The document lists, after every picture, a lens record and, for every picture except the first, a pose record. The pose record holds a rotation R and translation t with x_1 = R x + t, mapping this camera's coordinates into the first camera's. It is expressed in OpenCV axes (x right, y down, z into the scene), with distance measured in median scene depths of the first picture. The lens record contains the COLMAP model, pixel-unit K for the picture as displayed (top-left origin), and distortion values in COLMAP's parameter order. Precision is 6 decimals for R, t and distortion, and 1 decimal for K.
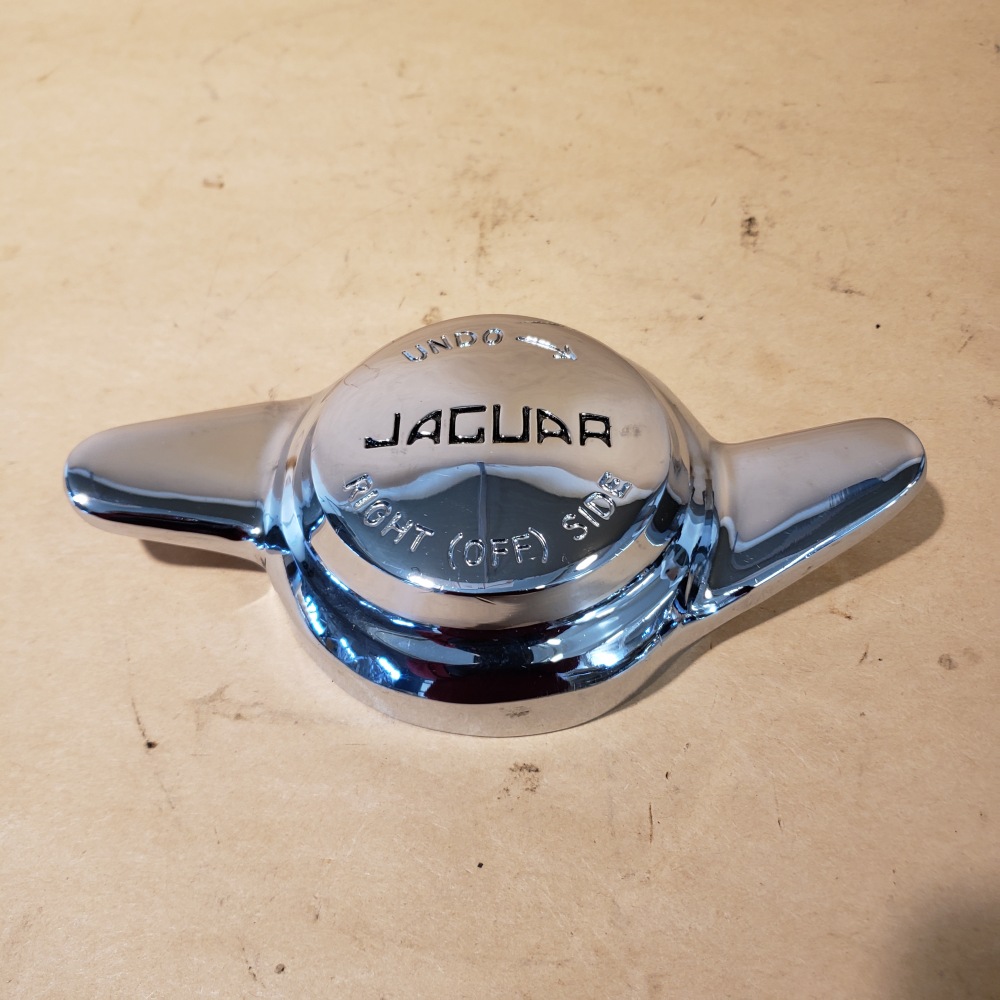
lens RADIAL K [[1085.0, 0, 501.4], [0, 1085.0, 425.4], [0, 0, 1]] dist [0.011958, -0.007590]
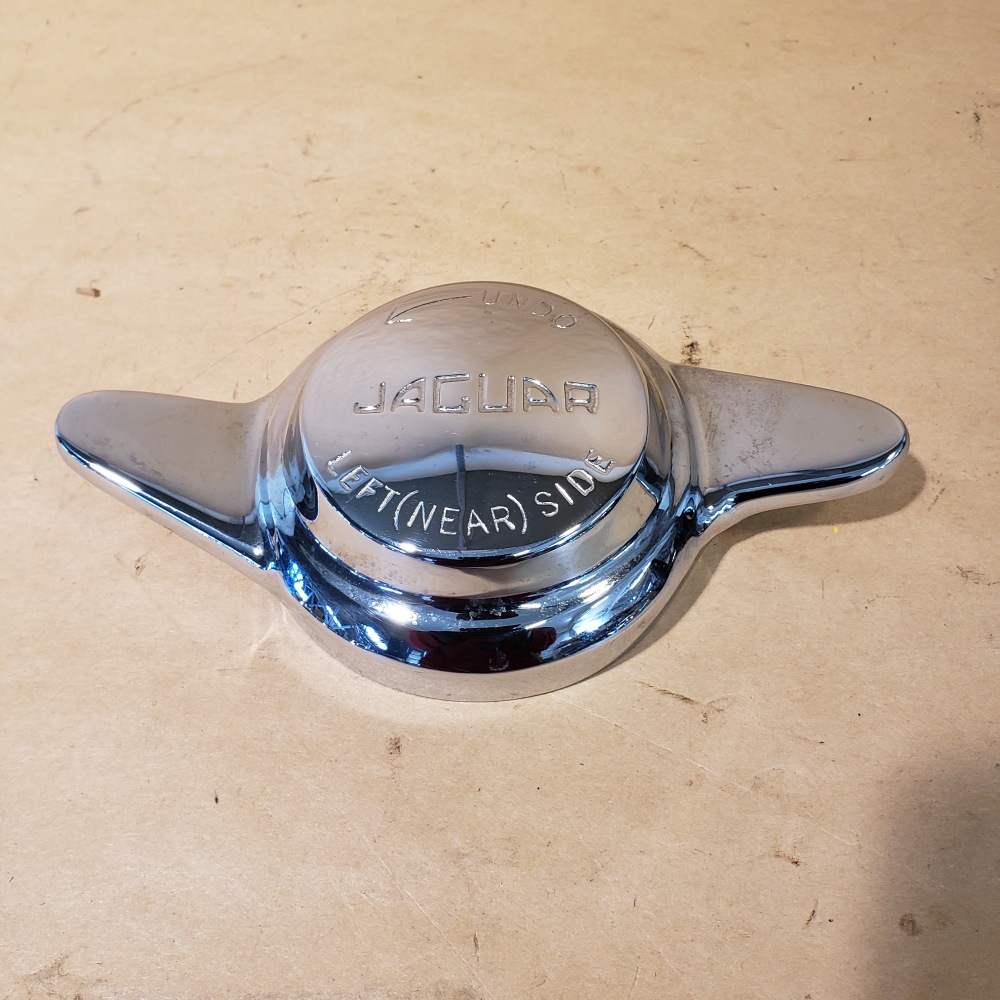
lens RADIAL K [[1085.0, 0, 501.4], [0, 1085.0, 425.4], [0, 0, 1]] dist [0.011958, -0.007590]
pose [[0.999867, -0.011684, 0.011372, 0.053924], [0.011224, 0.999148, 0.039722, -0.134087], [-0.011826, -0.039589, 0.999146, 0.106396]]
